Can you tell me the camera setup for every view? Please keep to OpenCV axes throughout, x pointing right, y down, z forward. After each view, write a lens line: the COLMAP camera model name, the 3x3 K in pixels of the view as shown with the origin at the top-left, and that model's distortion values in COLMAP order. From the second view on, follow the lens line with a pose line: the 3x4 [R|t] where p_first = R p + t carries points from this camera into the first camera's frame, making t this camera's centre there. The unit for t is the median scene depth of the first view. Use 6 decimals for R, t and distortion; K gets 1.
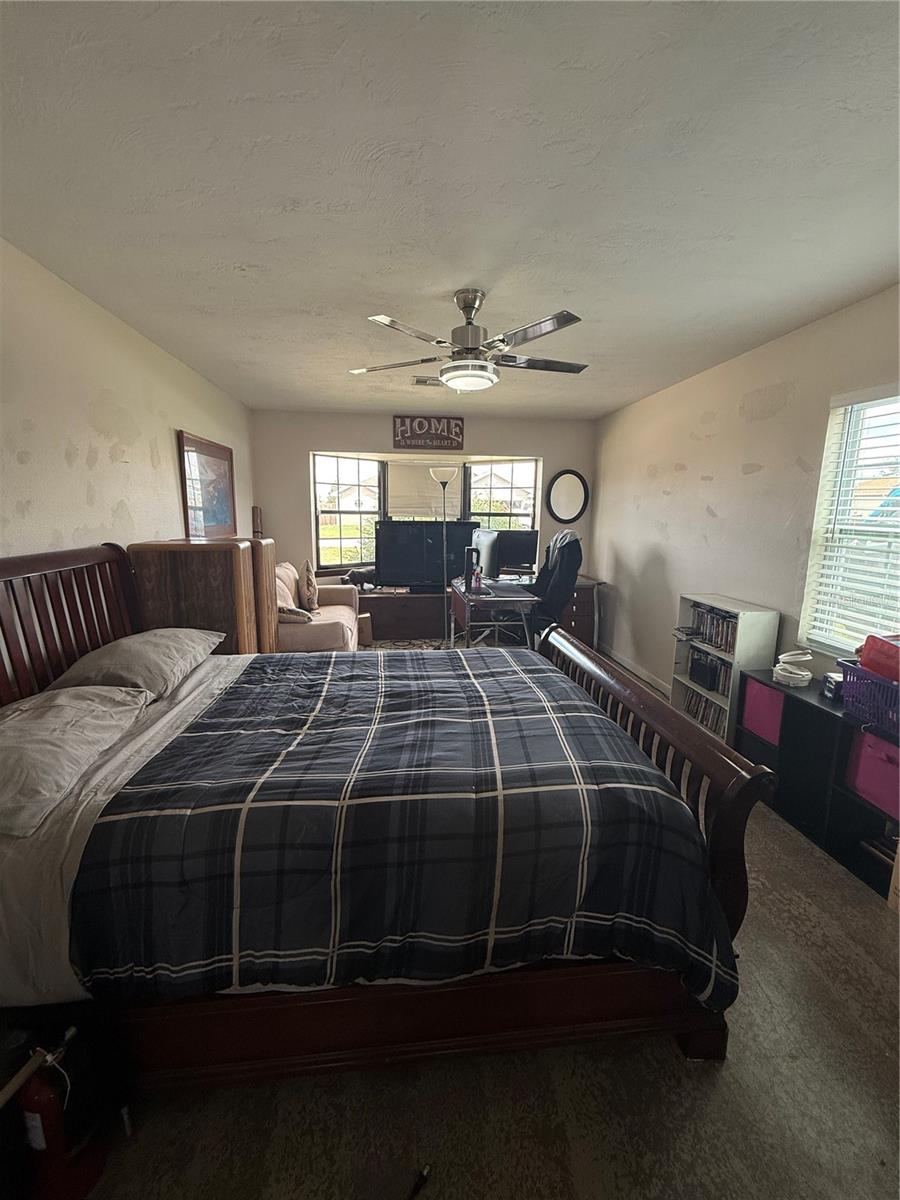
lens RADIAL K [[496.5, 0, 451.8], [0, 496.5, 601.4], [0, 0, 1]] dist [-0.001210, 0.000049]
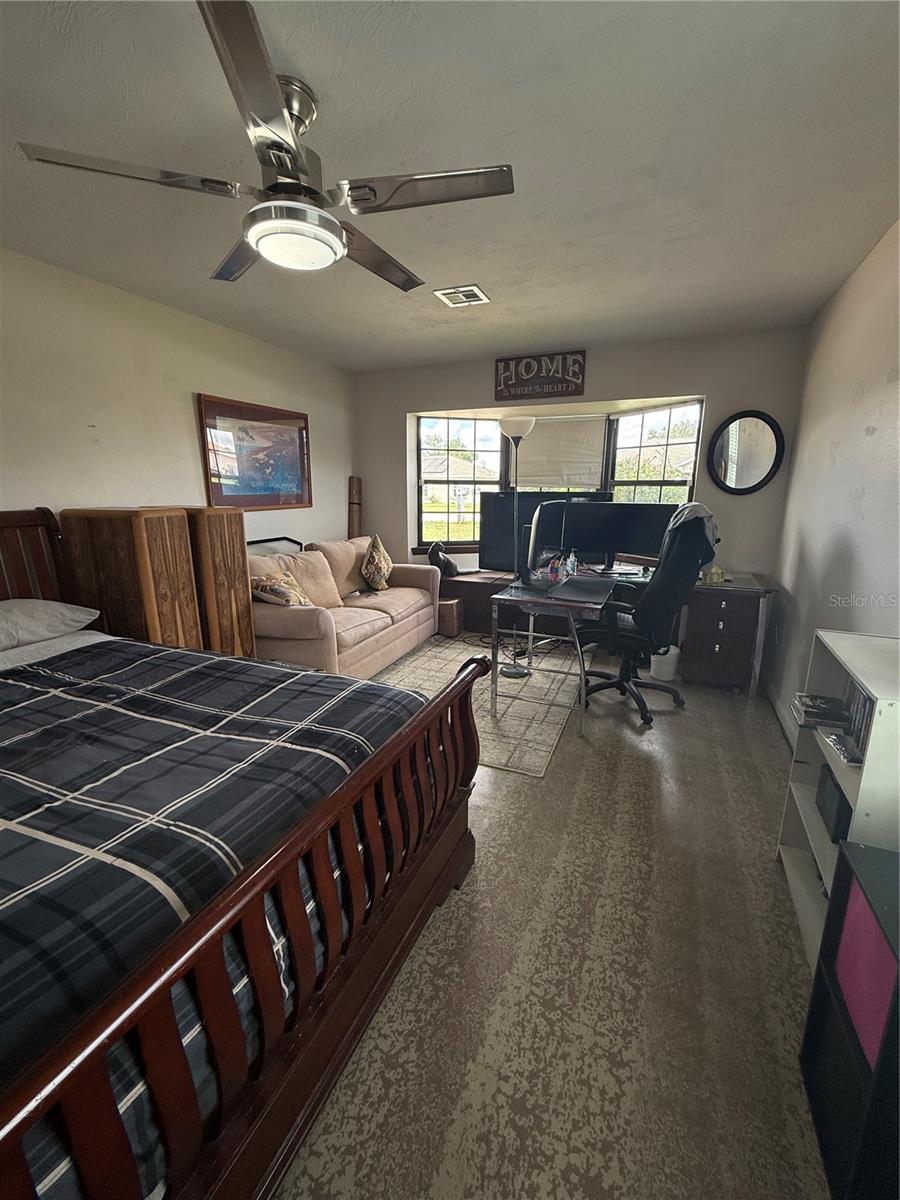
lens RADIAL K [[496.5, 0, 448.1], [0, 496.5, 600.8], [0, 0, 1]] dist [-0.001210, 0.000049]
pose [[0.866507, 0.103350, -0.488349, 0.247817], [-0.082134, 0.994517, 0.064736, -0.029609], [0.492361, -0.015984, 0.870244, 0.251382]]
